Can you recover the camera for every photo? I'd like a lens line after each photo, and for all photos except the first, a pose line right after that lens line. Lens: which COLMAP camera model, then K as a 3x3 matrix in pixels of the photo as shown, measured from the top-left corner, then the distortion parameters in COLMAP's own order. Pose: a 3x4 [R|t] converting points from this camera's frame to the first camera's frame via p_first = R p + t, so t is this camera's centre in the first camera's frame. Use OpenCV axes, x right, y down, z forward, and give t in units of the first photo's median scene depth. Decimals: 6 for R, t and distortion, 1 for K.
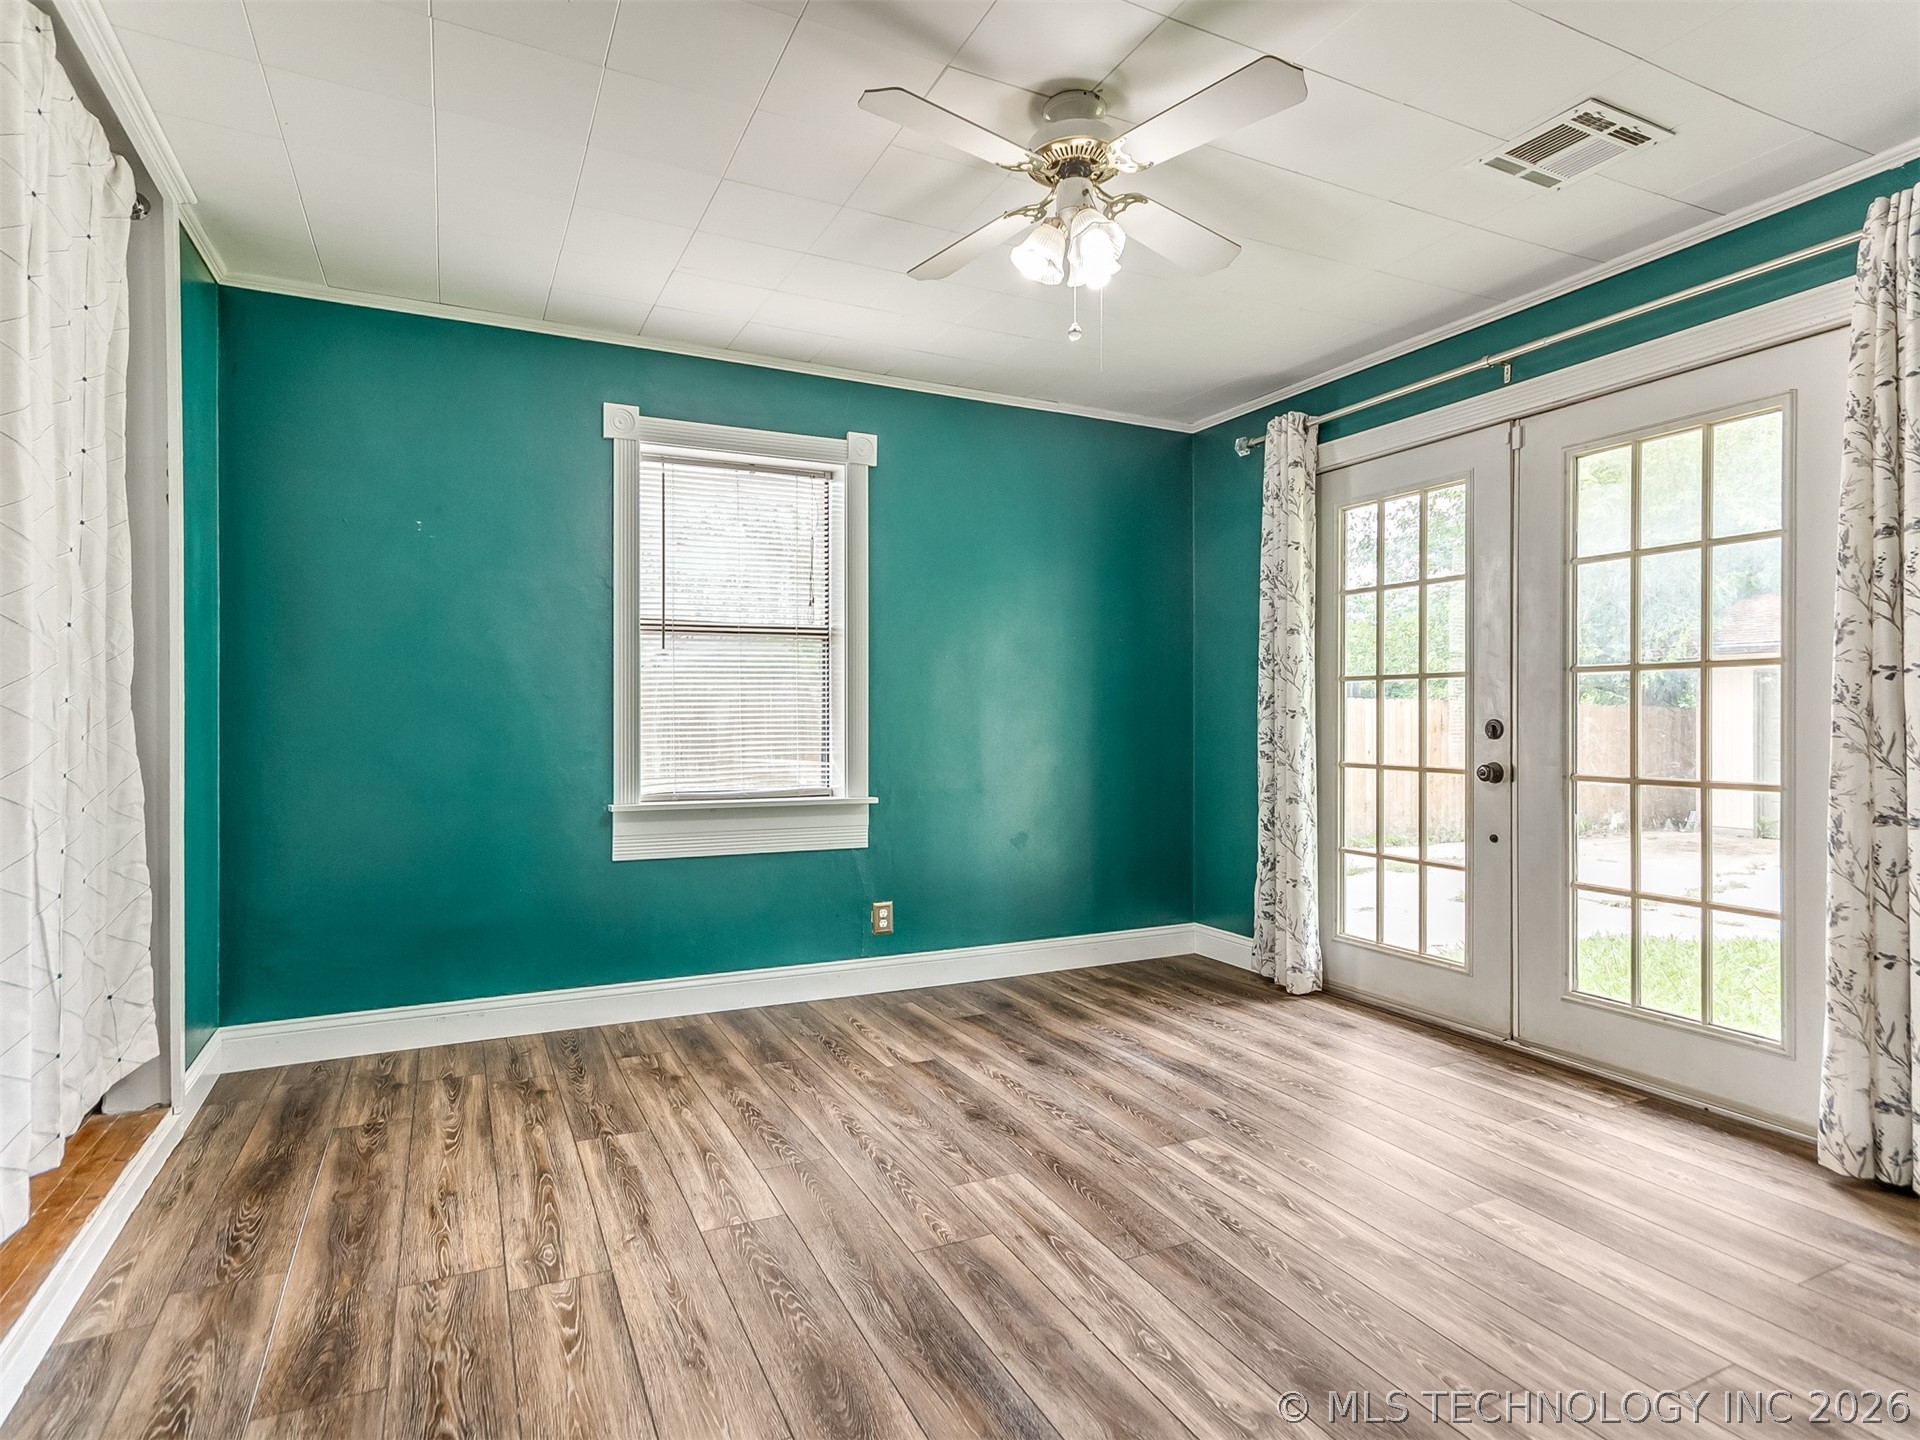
lens RADIAL K [[1044.3, 0, 958.5], [0, 1044.3, 706.3], [0, 0, 1]] dist [0.000709, 0.001426]
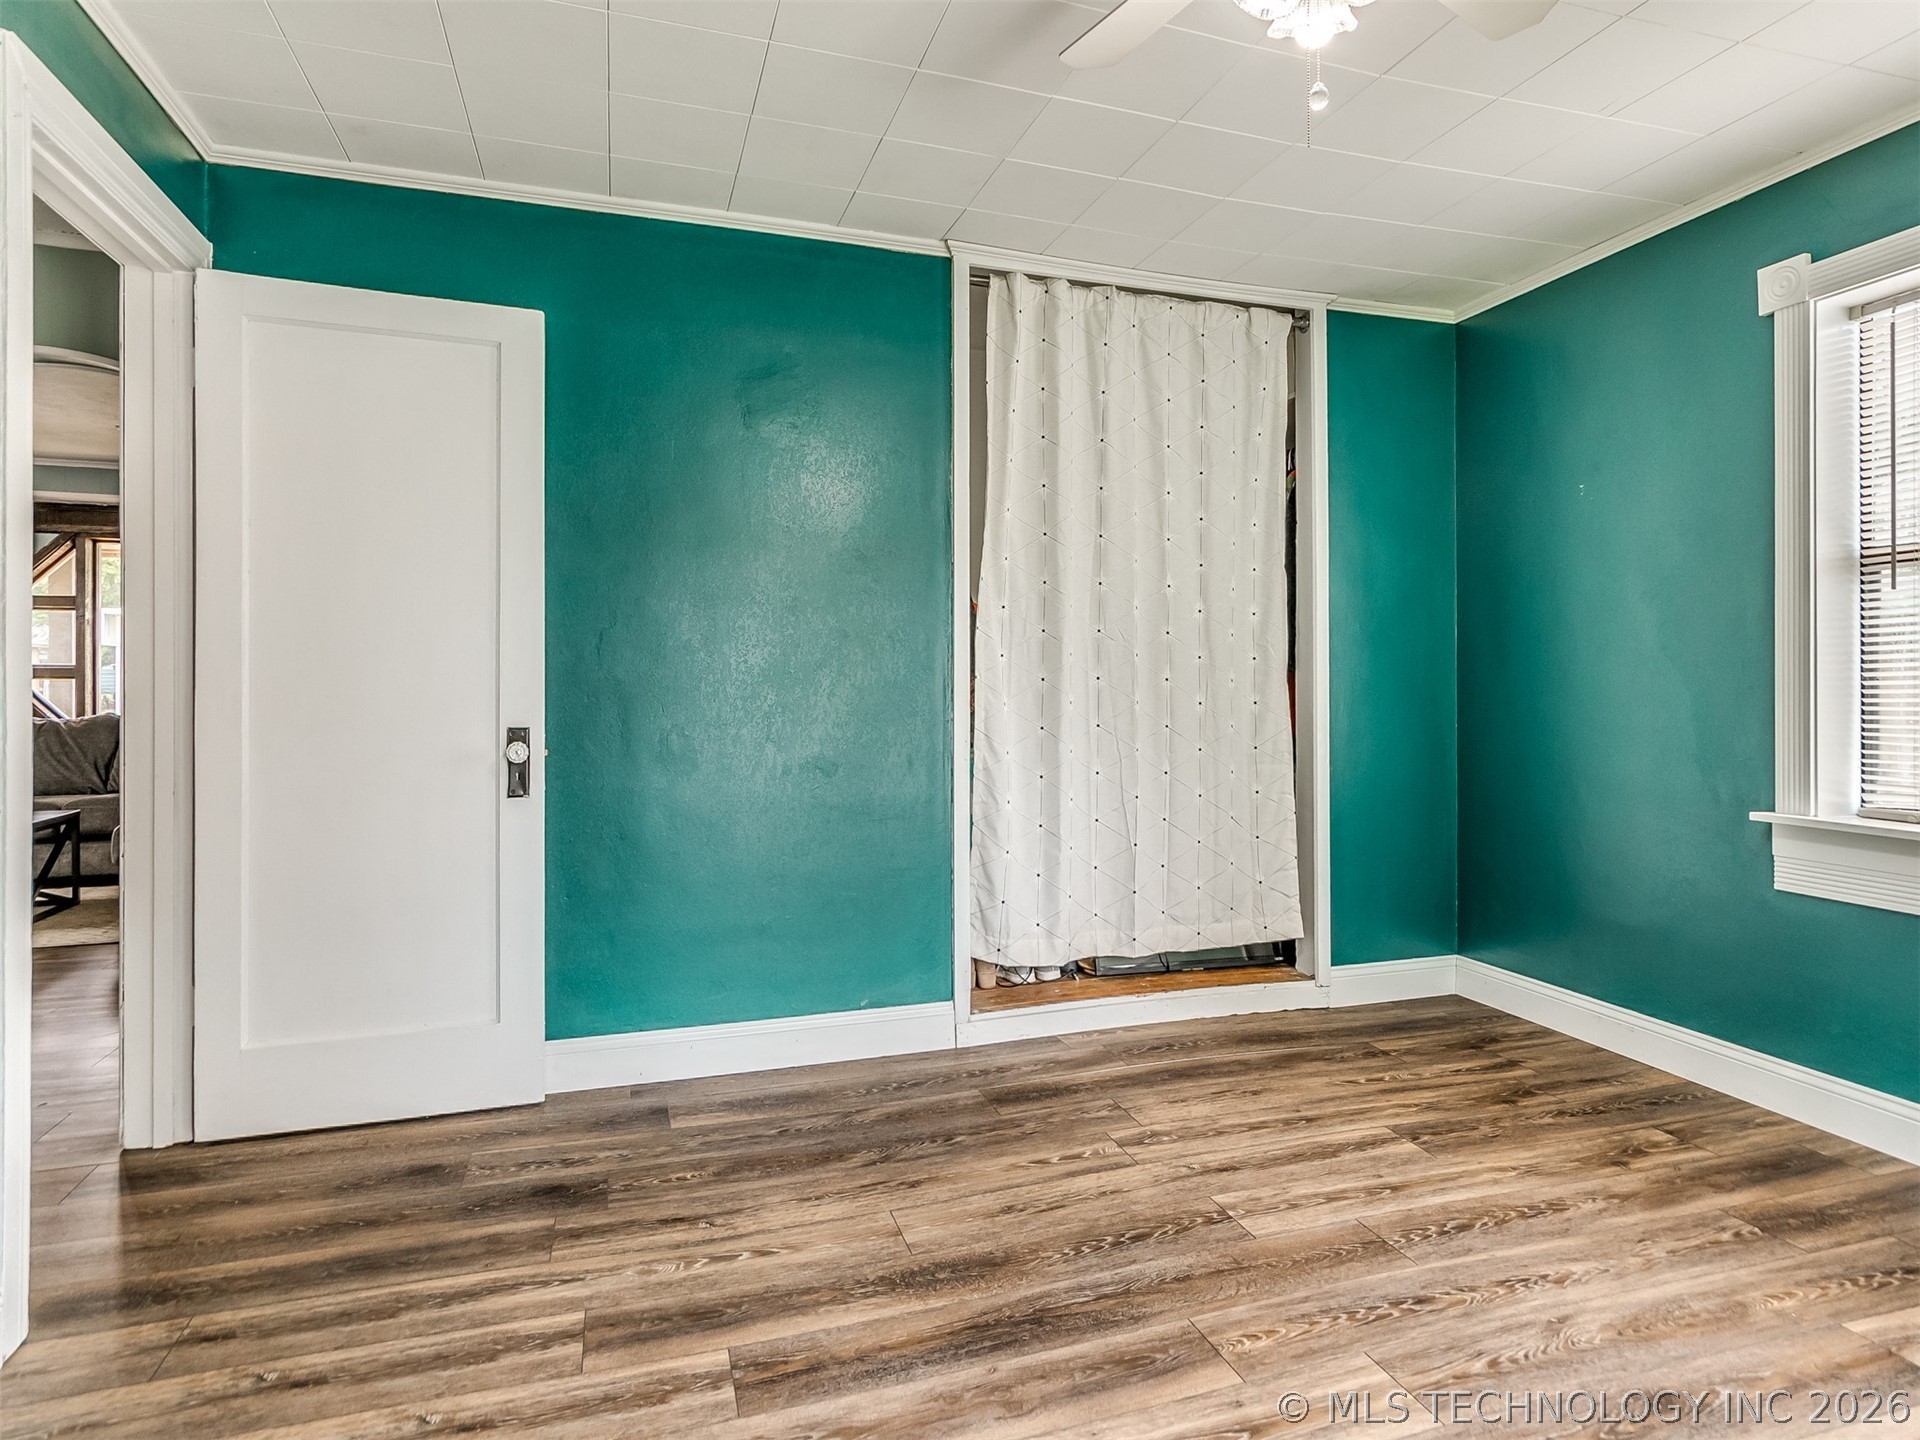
lens RADIAL K [[1070.6, 0, 960.9], [0, 1070.6, 684.3], [0, 0, 1]] dist [-0.002119, -0.000923]
pose [[-0.138659, -0.000171, -0.990340, 0.649401], [0.007557, 0.999971, -0.001230, 0.001059], [0.990311, -0.007654, -0.138654, 0.715692]]
